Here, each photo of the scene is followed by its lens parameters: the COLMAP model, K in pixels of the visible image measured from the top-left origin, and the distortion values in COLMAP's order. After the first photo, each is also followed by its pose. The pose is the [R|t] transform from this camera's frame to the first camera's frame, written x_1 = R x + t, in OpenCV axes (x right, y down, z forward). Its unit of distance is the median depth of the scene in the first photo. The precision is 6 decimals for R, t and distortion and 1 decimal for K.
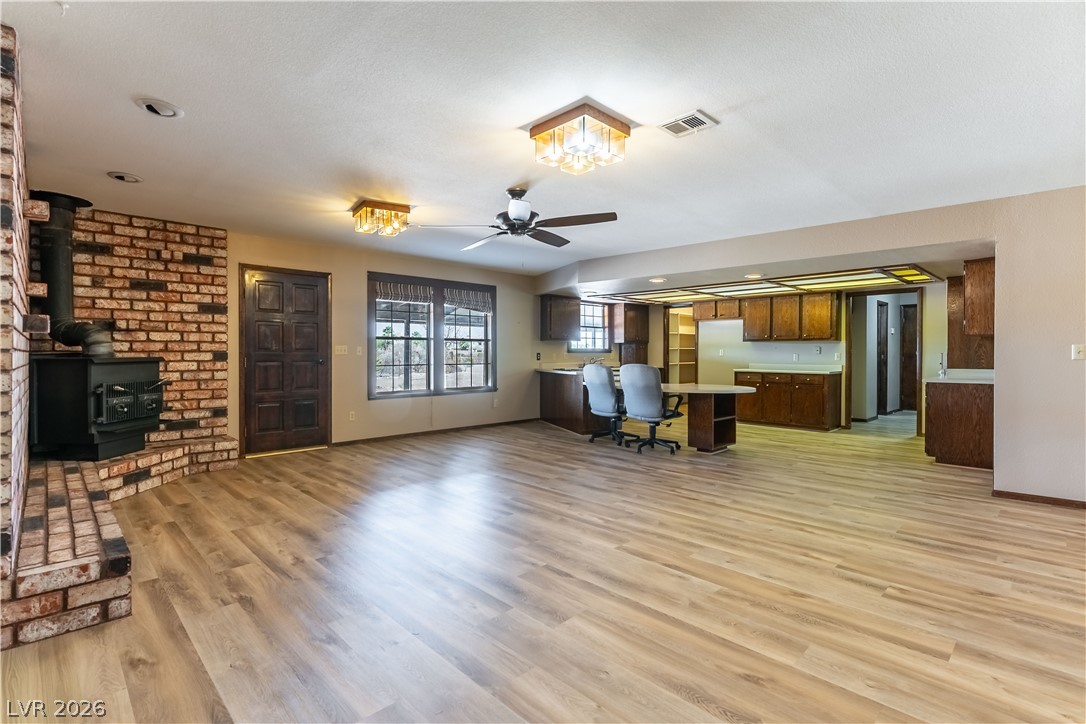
lens RADIAL K [[519.0, 0, 503.9], [0, 519.0, 355.9], [0, 0, 1]] dist [-0.001796, -0.000085]
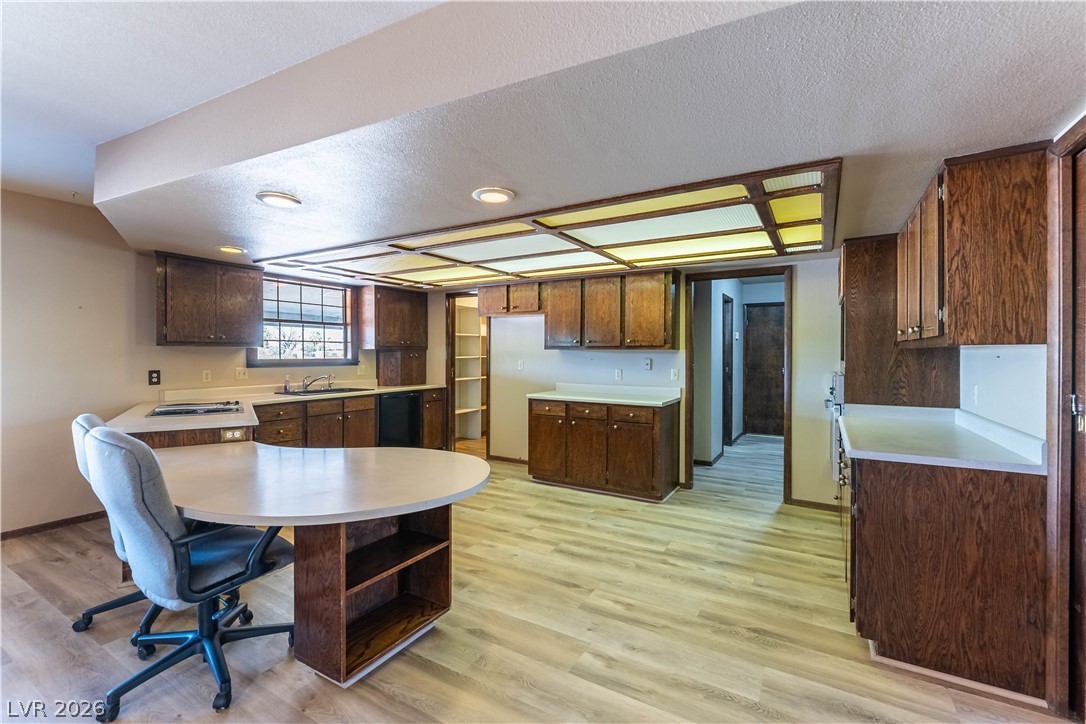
lens RADIAL K [[472.2, 0, 551.7], [0, 472.2, 352.2], [0, 0, 1]] dist [-0.002552, -0.000596]
pose [[0.952588, 0.001842, 0.304258, 0.489118], [0.000569, 0.999969, -0.007835, -0.032487], [-0.304263, 0.007636, 0.952557, 0.746635]]
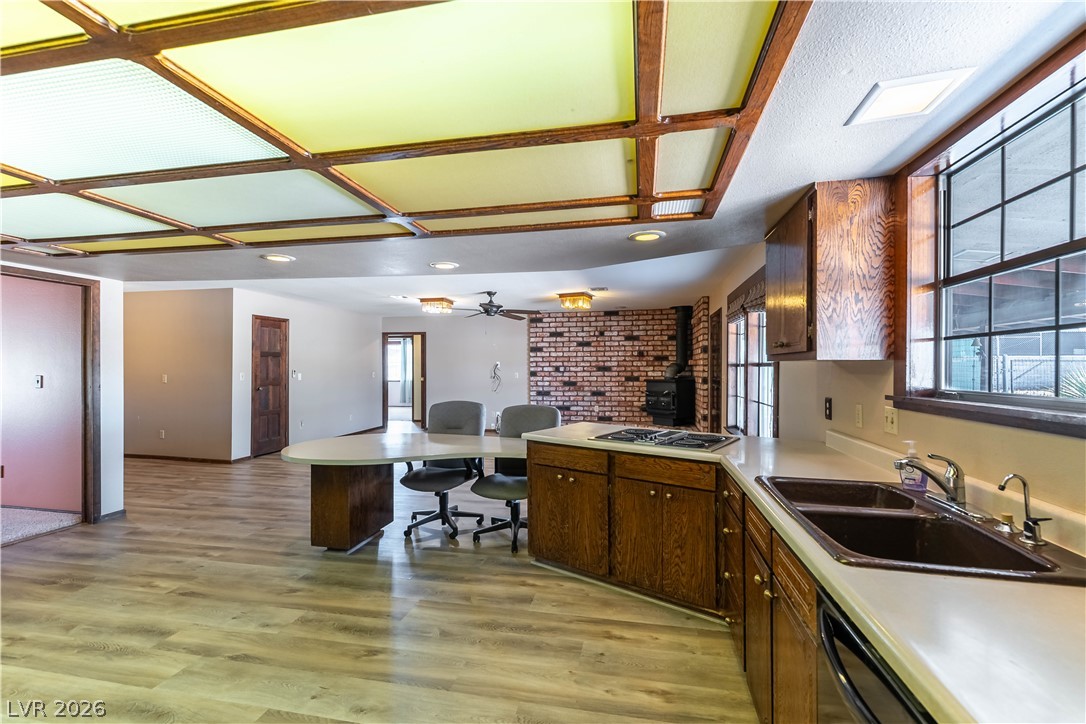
lens RADIAL K [[472.2, 0, 547.6], [0, 472.2, 365.6], [0, 0, 1]] dist [-0.002552, -0.000596]
pose [[-0.806961, -0.003008, -0.590596, 0.652446], [-0.003038, 0.999995, -0.000944, -0.041245], [0.590596, 0.001032, -0.806966, 1.893795]]
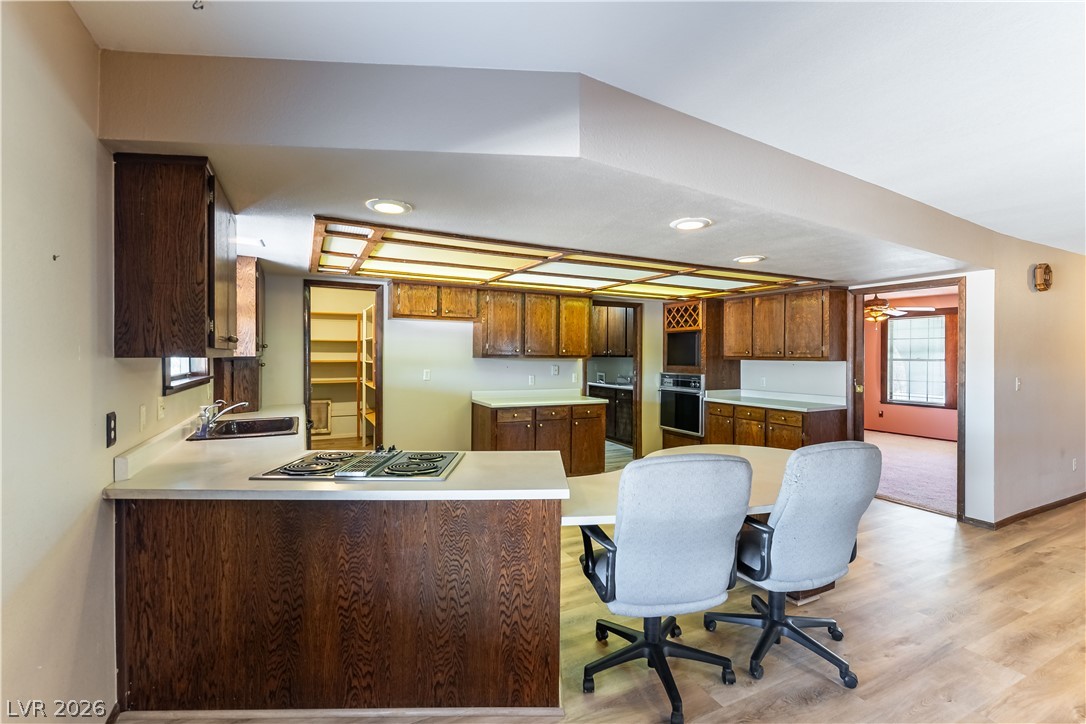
lens RADIAL K [[472.2, 0, 550.5], [0, 472.2, 356.5], [0, 0, 1]] dist [-0.002552, -0.000596]
pose [[0.259524, -0.002834, 0.965733, -0.116268], [-0.002368, 0.999991, 0.003571, -0.052137], [-0.965734, -0.003213, 0.259515, 1.286835]]
